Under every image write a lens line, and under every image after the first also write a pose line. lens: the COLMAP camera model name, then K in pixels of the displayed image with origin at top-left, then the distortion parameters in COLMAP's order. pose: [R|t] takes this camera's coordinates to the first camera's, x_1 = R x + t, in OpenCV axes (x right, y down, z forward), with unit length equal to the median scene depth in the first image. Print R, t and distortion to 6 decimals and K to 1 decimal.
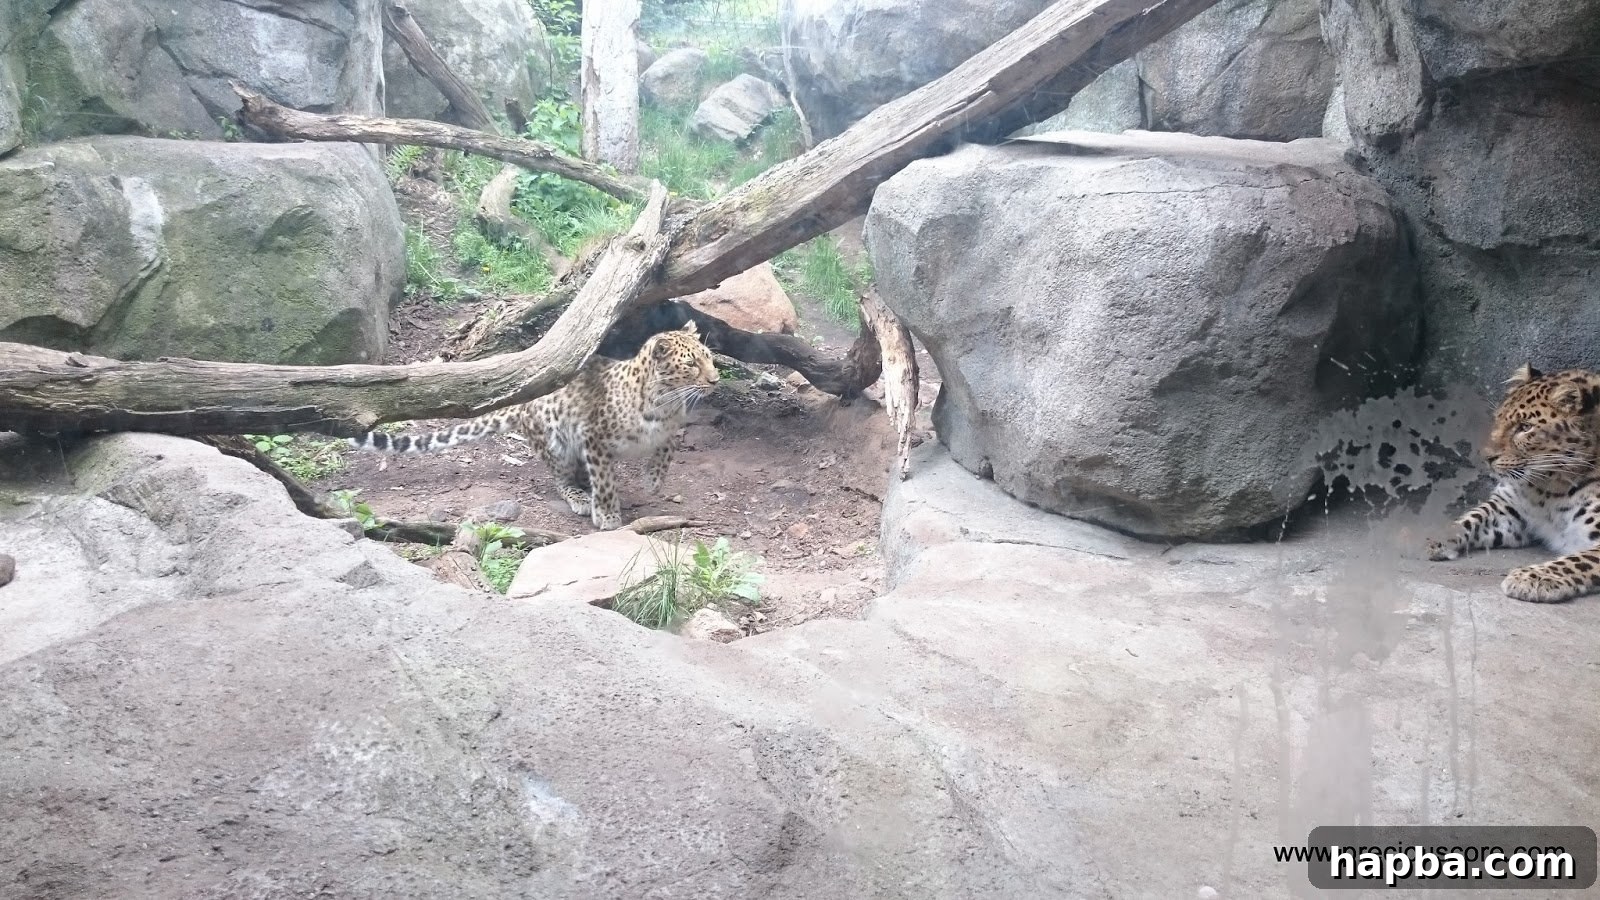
lens RADIAL K [[1176.0, 0, 800.0], [0, 1176.0, 450.0], [0, 0, 1]] dist [-0.009519, 0.001467]
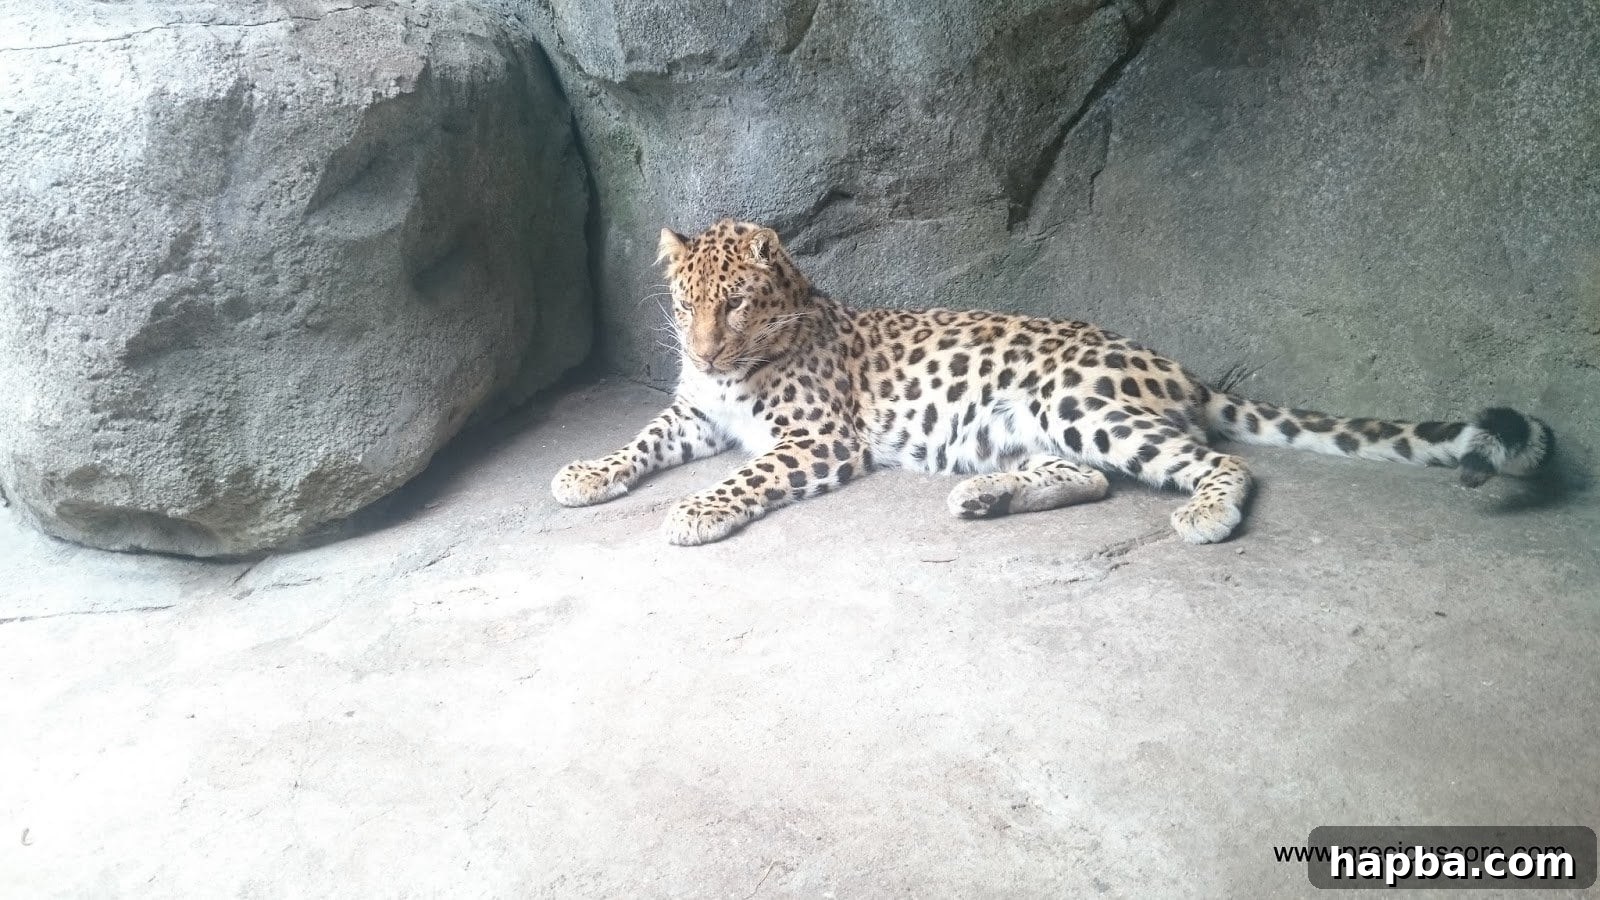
lens RADIAL K [[1176.0, 0, 800.0], [0, 1176.0, 450.0], [0, 0, 1]] dist [-0.009519, 0.001467]
pose [[0.893308, -0.221060, 0.391322, 0.365718], [0.175504, 0.973125, 0.149083, -0.032327], [-0.413762, -0.064498, 0.908098, 0.249940]]
